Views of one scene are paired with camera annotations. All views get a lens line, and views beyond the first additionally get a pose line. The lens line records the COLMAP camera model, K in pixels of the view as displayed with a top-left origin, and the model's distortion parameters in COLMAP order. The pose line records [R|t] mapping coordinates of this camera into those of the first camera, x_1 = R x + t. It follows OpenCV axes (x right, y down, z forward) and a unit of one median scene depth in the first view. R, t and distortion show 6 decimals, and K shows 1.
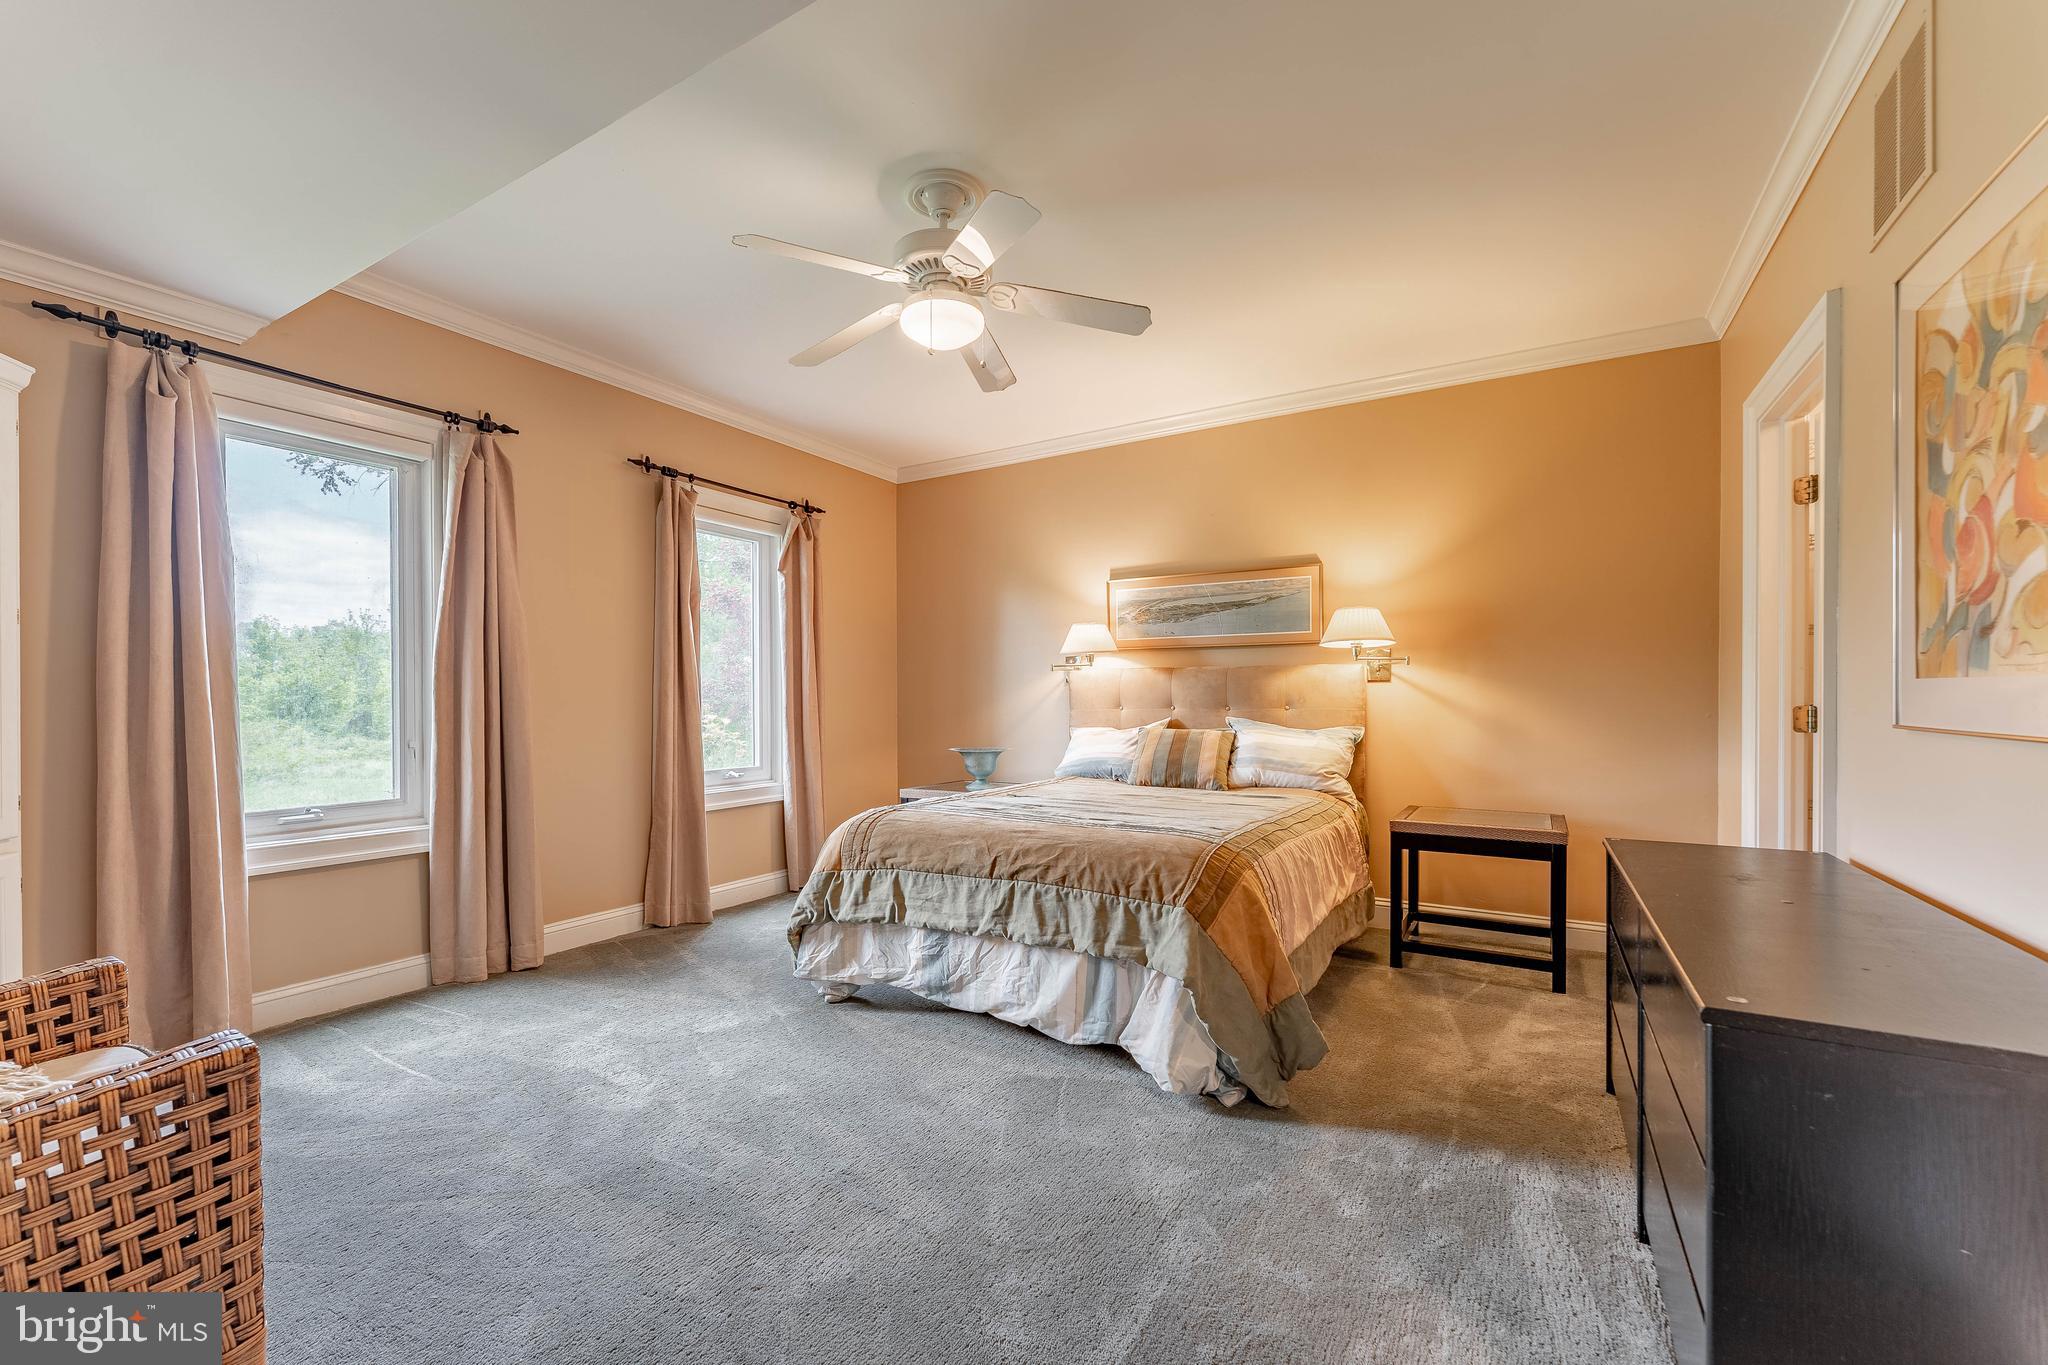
lens RADIAL K [[825.7, 0, 1017.4], [0, 825.7, 704.8], [0, 0, 1]] dist [0.001235, -0.001701]
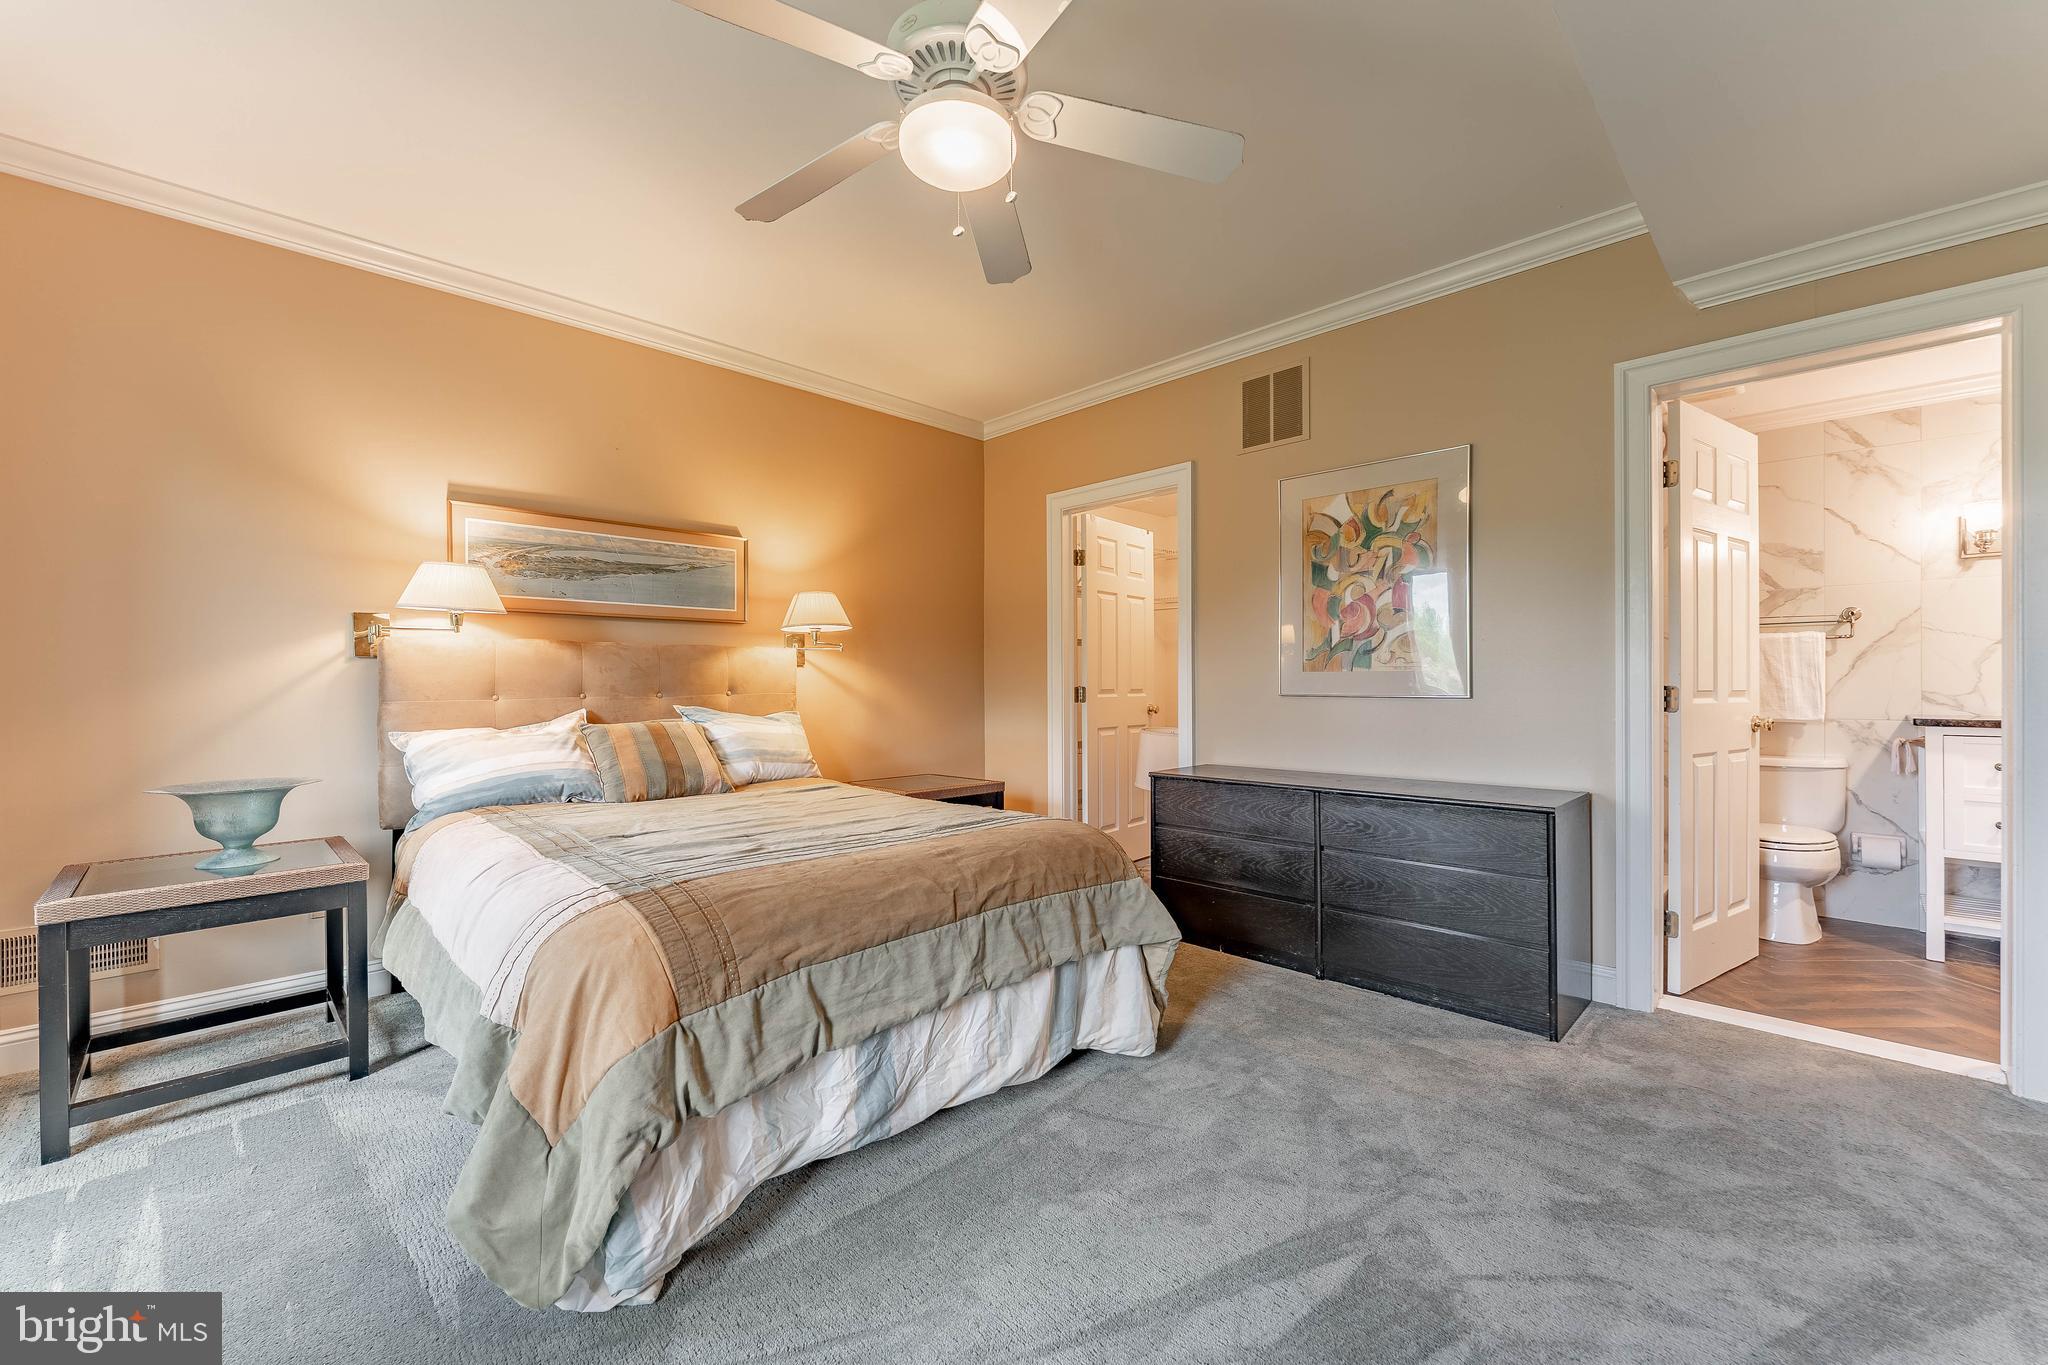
lens RADIAL K [[825.7, 0, 1016.0], [0, 825.7, 682.3], [0, 0, 1]] dist [0.001235, -0.001701]
pose [[0.242417, 0.001464, 0.970171, -0.700073], [0.011031, 0.999930, -0.004266, -0.001704], [-0.970109, 0.011736, 0.242384, 0.720623]]
